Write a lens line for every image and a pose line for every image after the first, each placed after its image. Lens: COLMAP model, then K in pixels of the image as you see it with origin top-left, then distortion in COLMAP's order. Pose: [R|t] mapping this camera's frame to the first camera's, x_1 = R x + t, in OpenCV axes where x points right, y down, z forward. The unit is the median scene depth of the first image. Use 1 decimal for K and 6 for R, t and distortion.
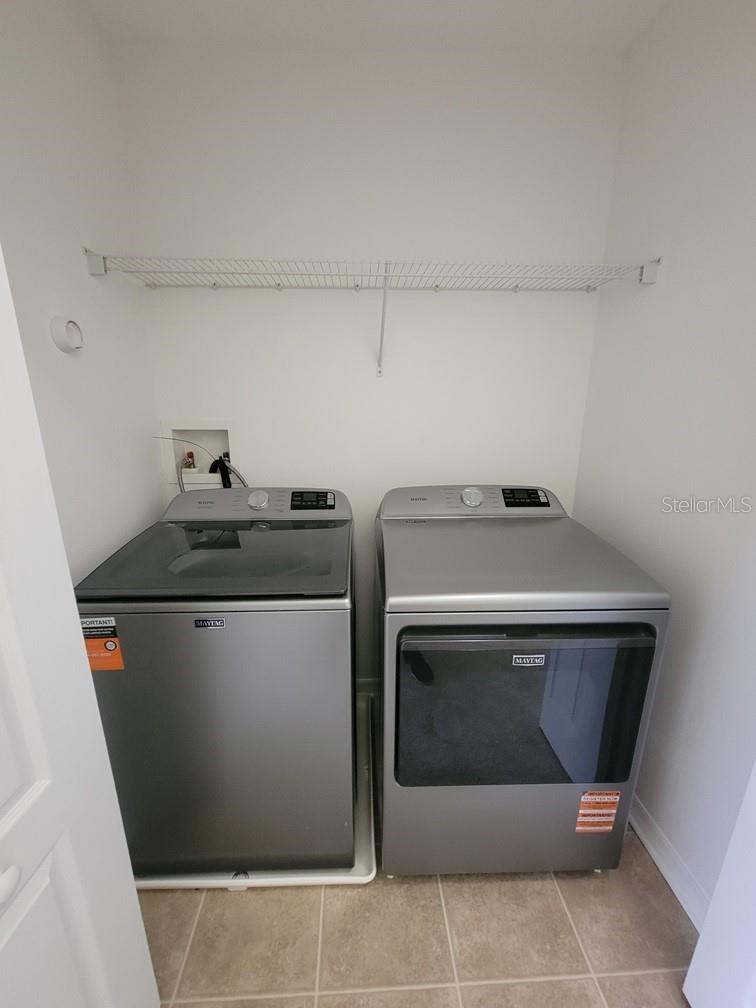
lens RADIAL K [[411.6, 0, 378.0], [0, 411.6, 504.0], [0, 0, 1]] dist [0.001404, -0.000624]
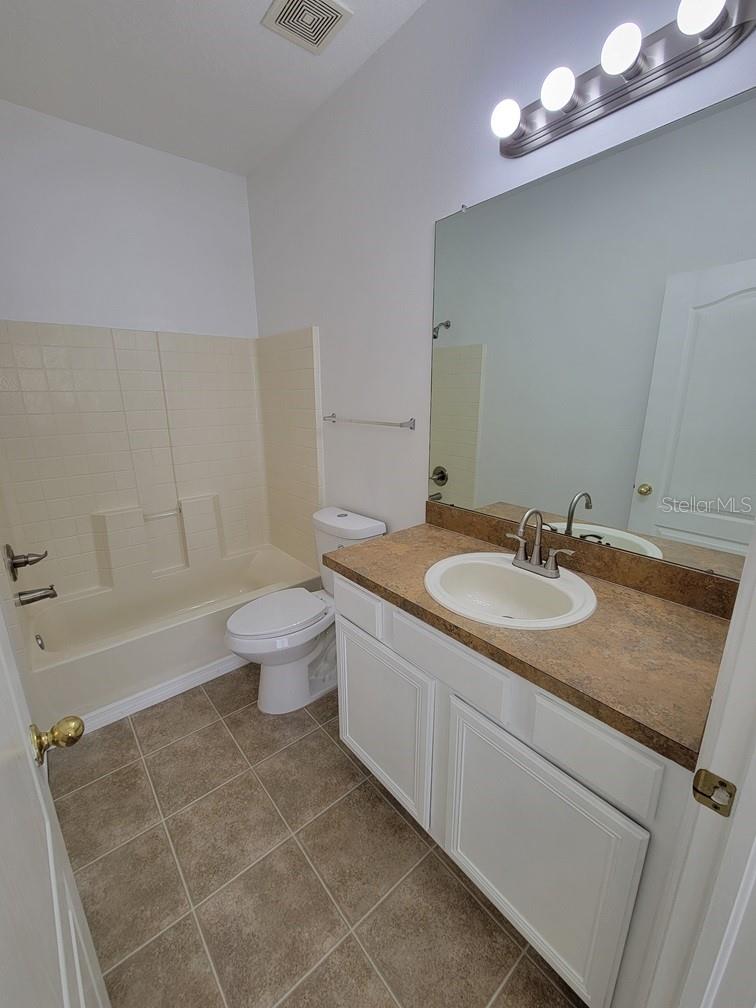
lens RADIAL K [[411.6, 0, 378.0], [0, 411.6, 504.0], [0, 0, 1]] dist [0.001404, -0.000624]
pose [[0.605432, 0.195658, -0.771472, 1.438457], [-0.219678, 0.972739, 0.074304, -0.173412], [0.764979, 0.124490, 0.631909, 0.487467]]
